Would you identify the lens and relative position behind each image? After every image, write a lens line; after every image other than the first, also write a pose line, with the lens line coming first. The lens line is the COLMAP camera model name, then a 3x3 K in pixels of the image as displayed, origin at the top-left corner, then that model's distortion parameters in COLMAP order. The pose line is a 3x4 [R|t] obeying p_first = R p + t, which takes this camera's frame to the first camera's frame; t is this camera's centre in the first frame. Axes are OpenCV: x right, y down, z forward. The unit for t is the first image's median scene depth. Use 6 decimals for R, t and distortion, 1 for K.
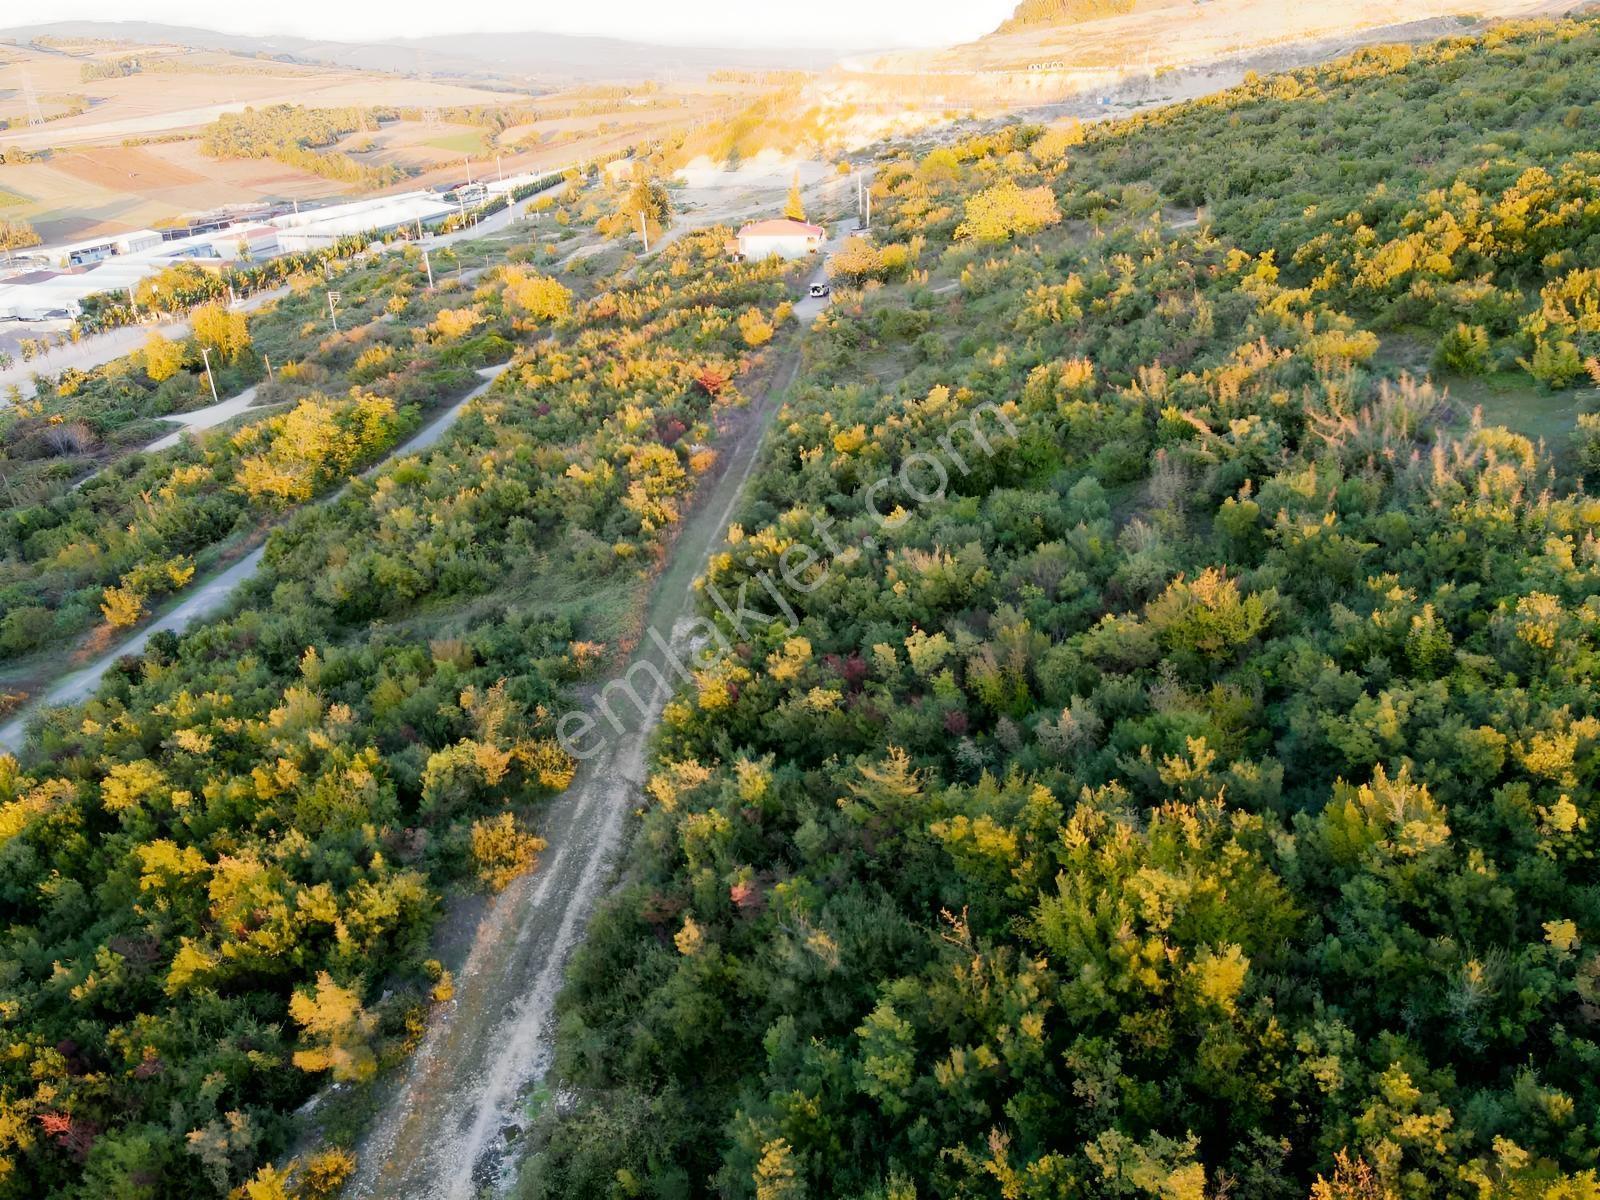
lens RADIAL K [[1156.7, 0, 794.9], [0, 1156.7, 609.3], [0, 0, 1]] dist [-0.001746, 0.032528]
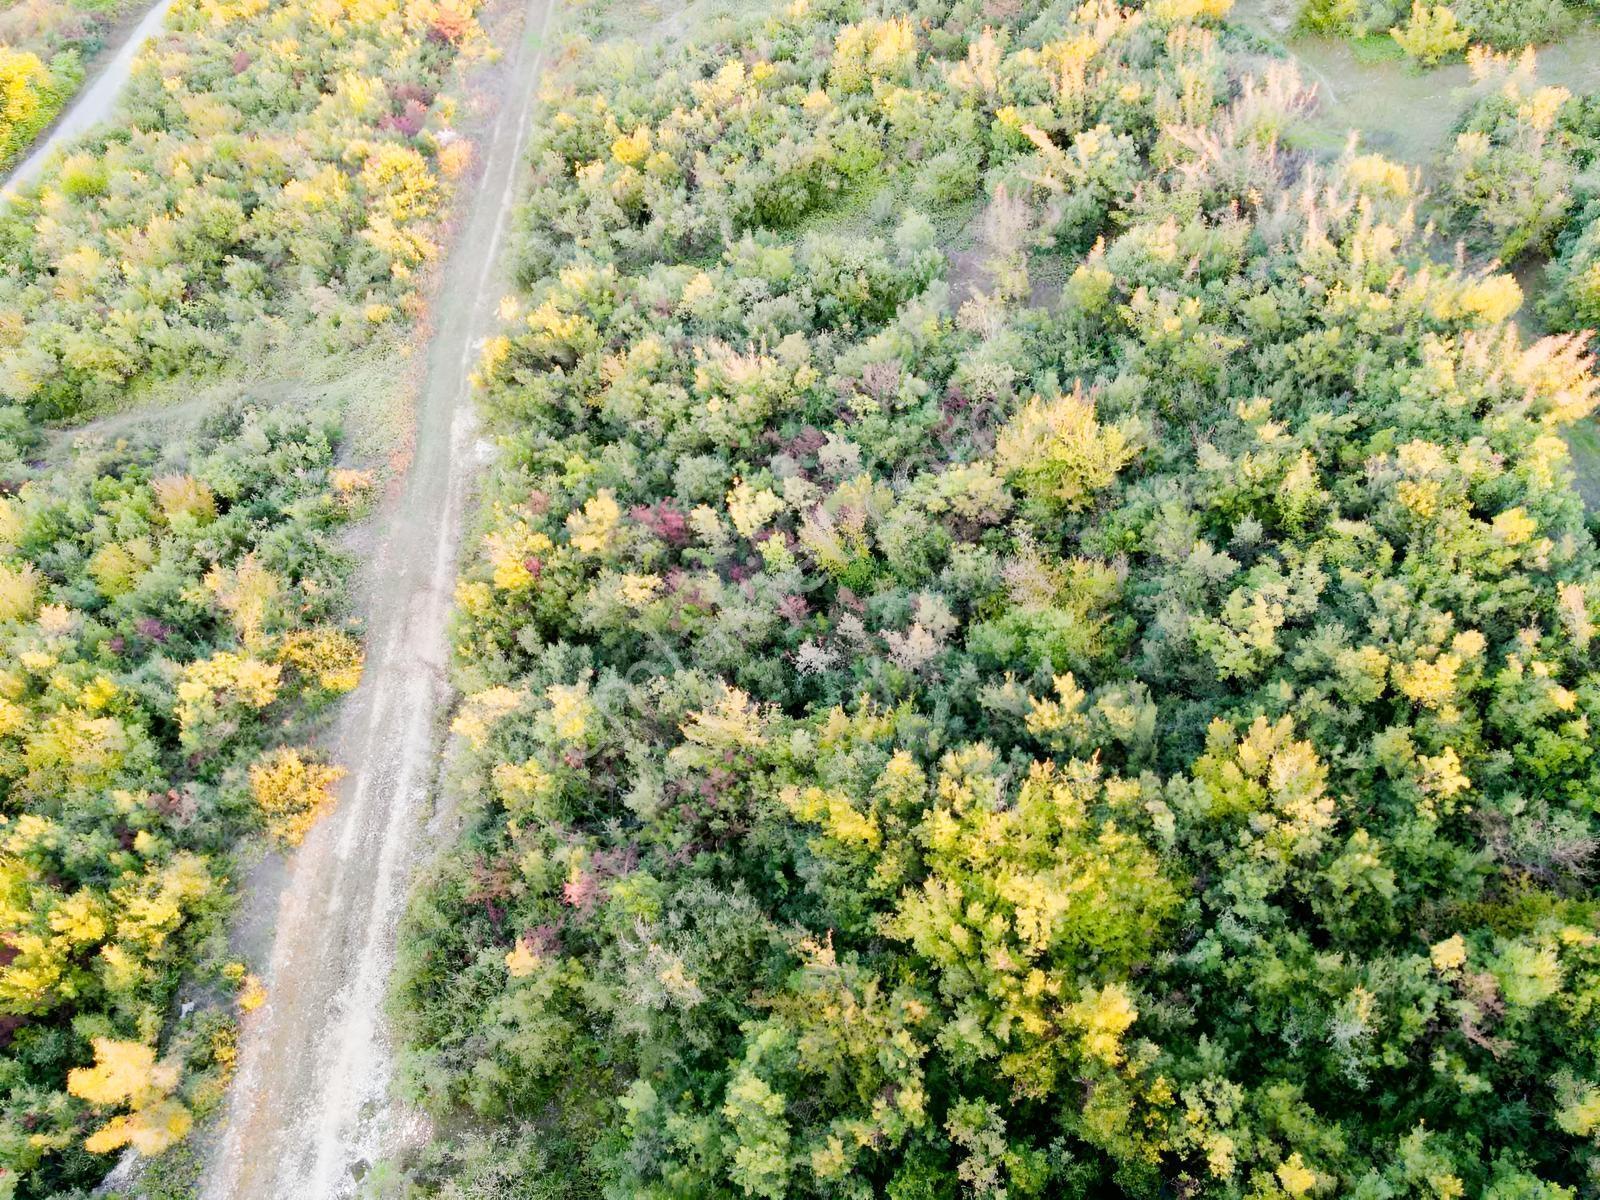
lens RADIAL K [[1147.0, 0, 792.1], [0, 1147.0, 607.0], [0, 0, 1]] dist [0.000805, 0.034245]
pose [[0.984136, -0.117711, 0.132745, 0.014520], [0.064271, 0.933920, 0.351658, -0.143159], [-0.165367, -0.337547, 0.926669, 0.124026]]
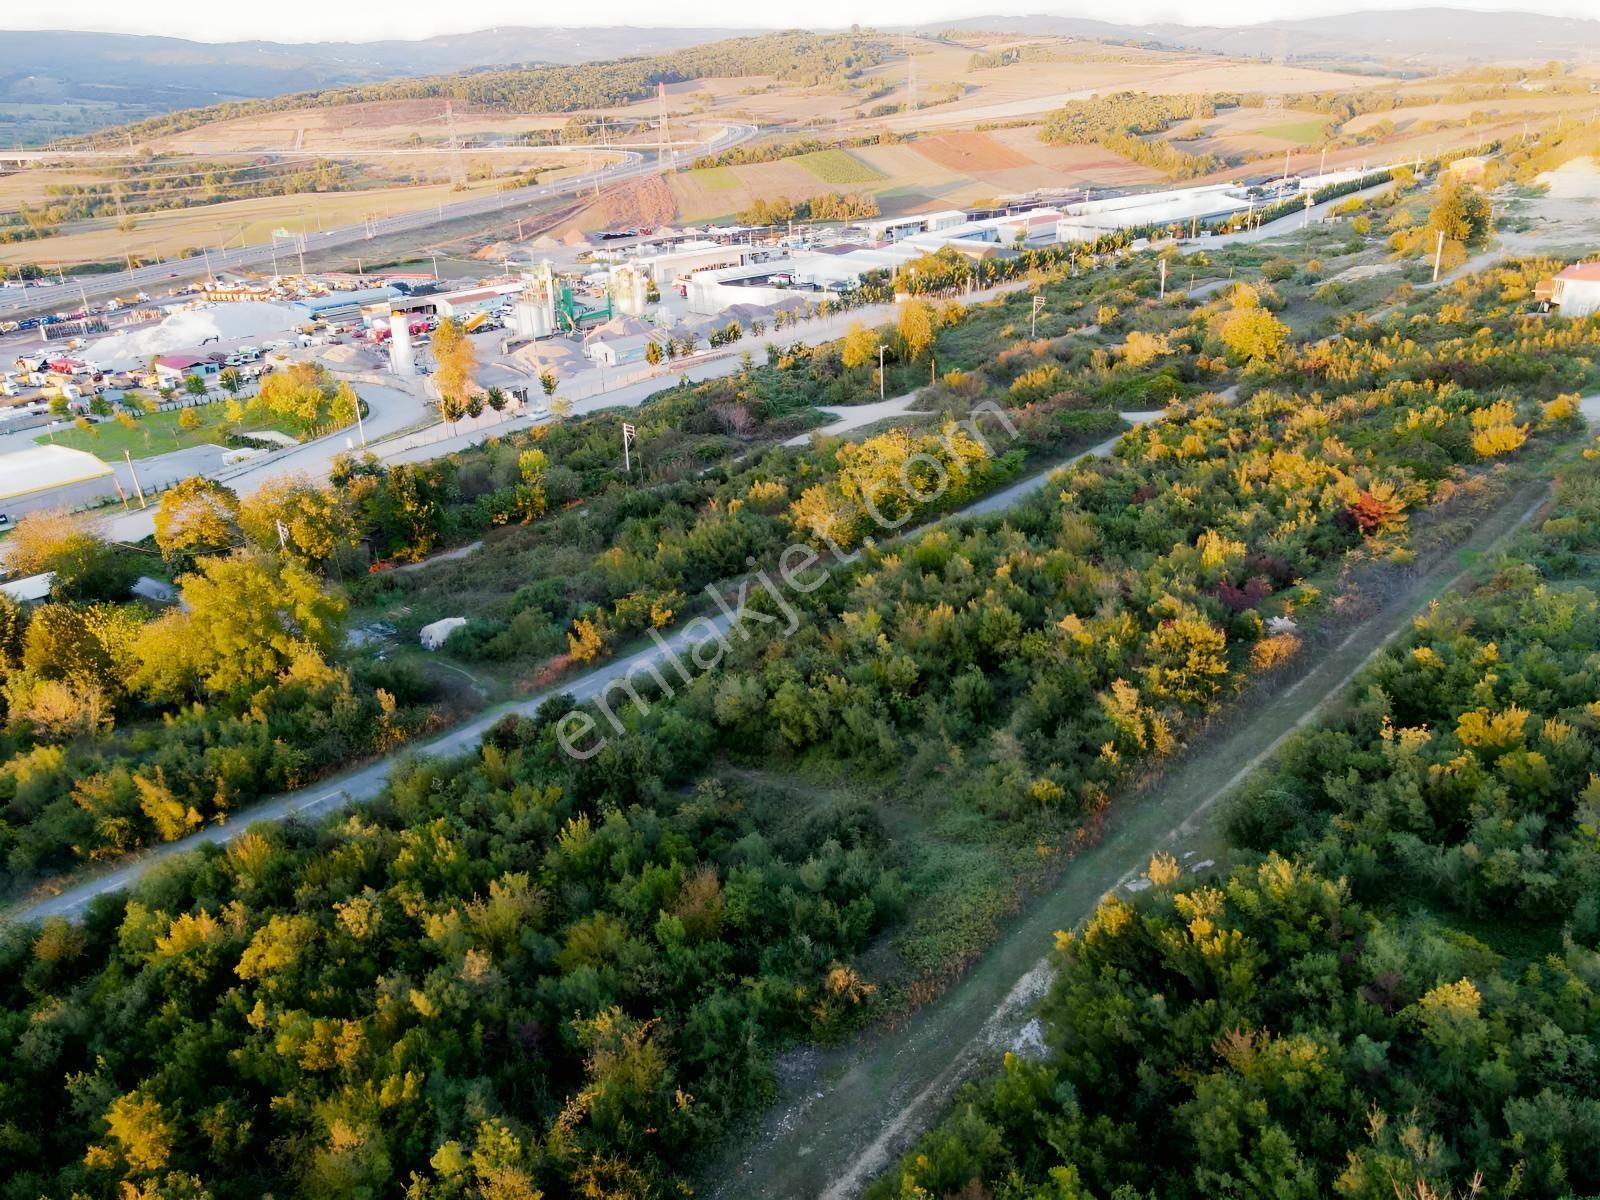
lens RADIAL K [[1156.7, 0, 794.9], [0, 1156.7, 609.3], [0, 0, 1]] dist [-0.001746, 0.032528]
pose [[0.793082, 0.254447, -0.553424, 0.090805], [-0.248539, 0.964674, 0.087359, -0.198476], [0.556102, 0.068265, 0.828306, 0.413708]]
